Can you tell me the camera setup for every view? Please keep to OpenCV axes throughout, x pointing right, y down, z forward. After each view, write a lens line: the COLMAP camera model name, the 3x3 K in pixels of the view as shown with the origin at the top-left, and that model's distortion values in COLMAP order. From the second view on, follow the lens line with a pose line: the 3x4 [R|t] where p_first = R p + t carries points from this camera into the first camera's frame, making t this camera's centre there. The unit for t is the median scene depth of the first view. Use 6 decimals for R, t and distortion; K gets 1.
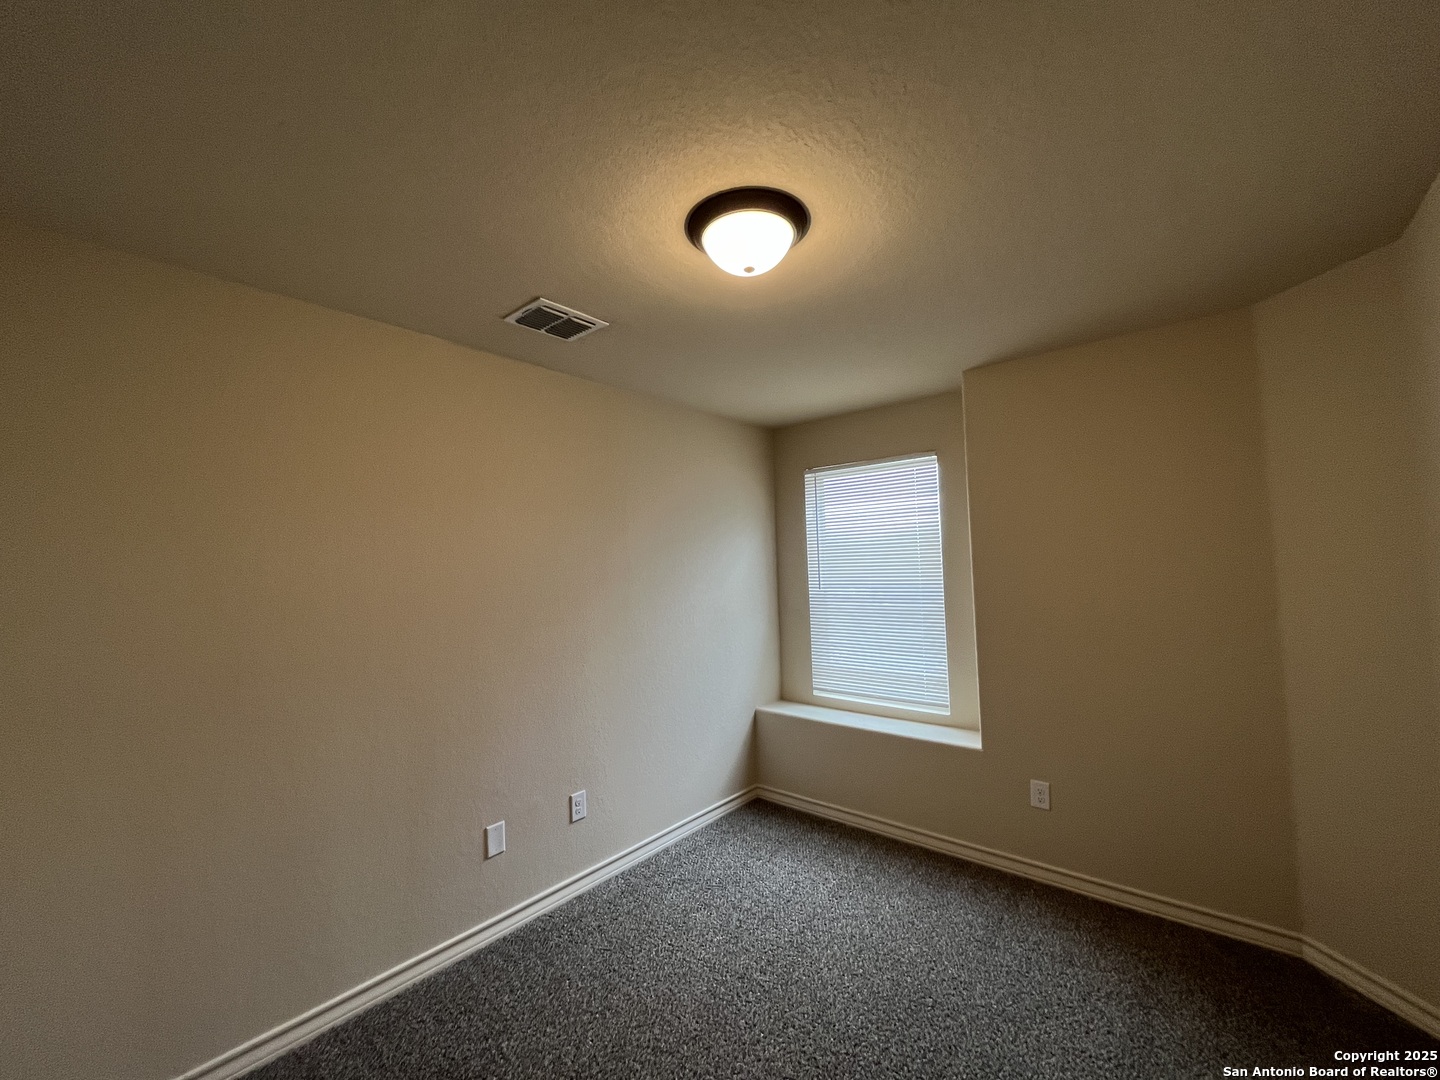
lens RADIAL K [[577.4, 0, 715.2], [0, 577.4, 545.2], [0, 0, 1]] dist [-0.001731, -0.001015]
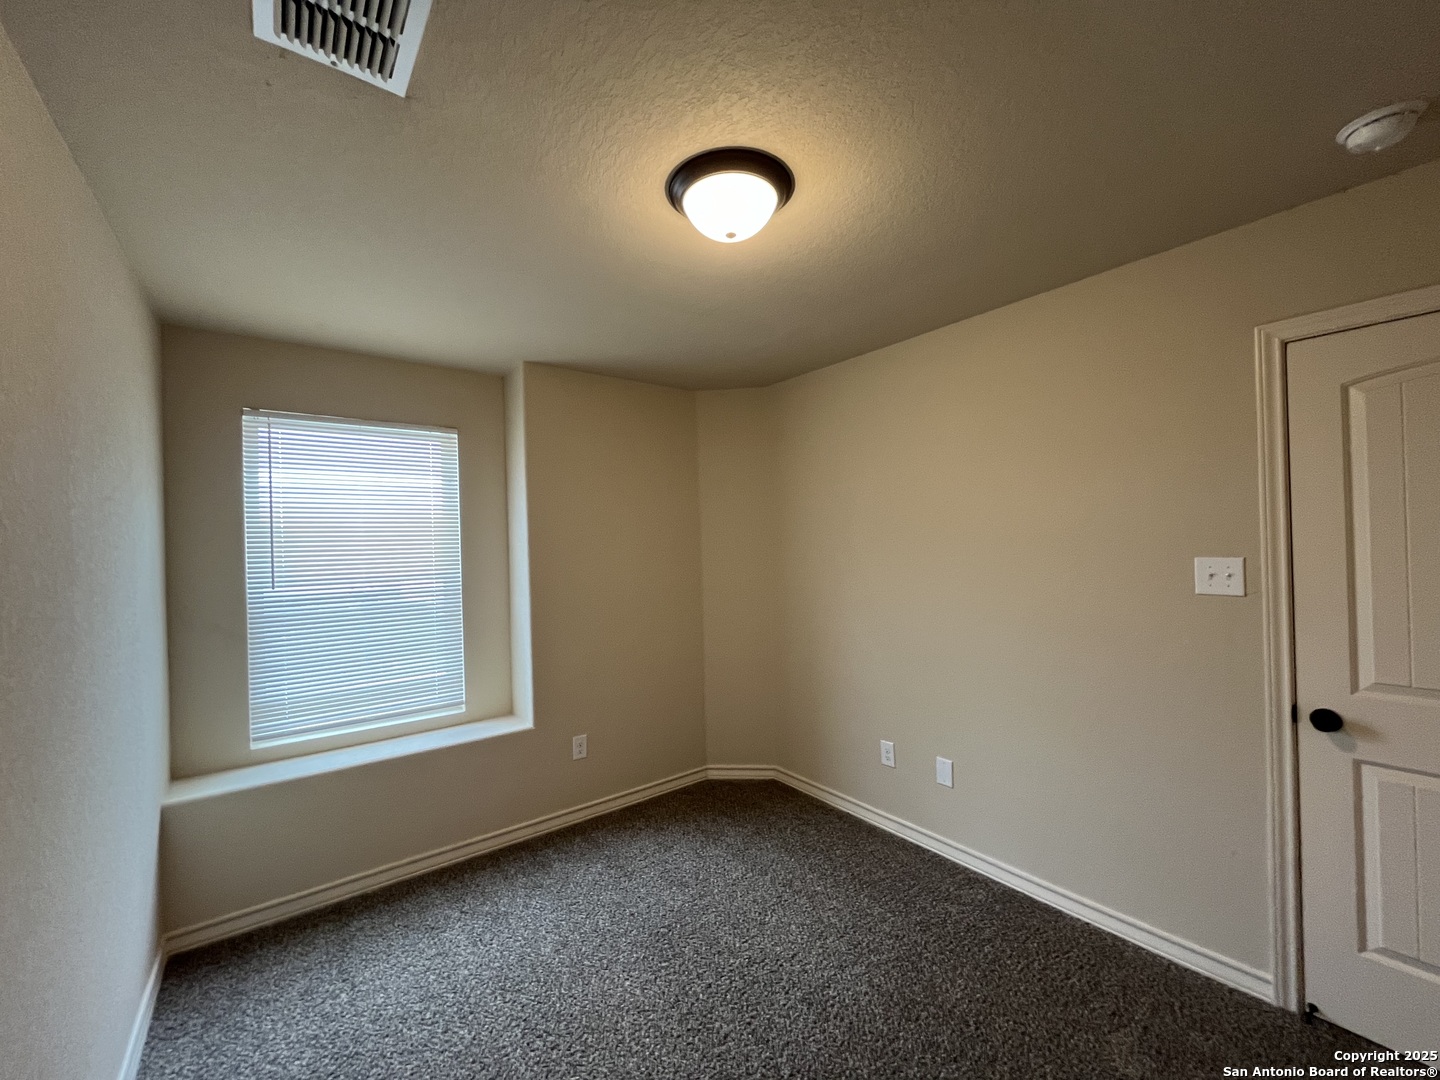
lens RADIAL K [[577.4, 0, 723.4], [0, 577.4, 544.9], [0, 0, 1]] dist [-0.001731, -0.001015]
pose [[0.203171, 0.021908, 0.978898, -0.436279], [-0.016224, 0.999688, -0.019006, 0.032760], [-0.979009, -0.012020, 0.203463, 0.395337]]
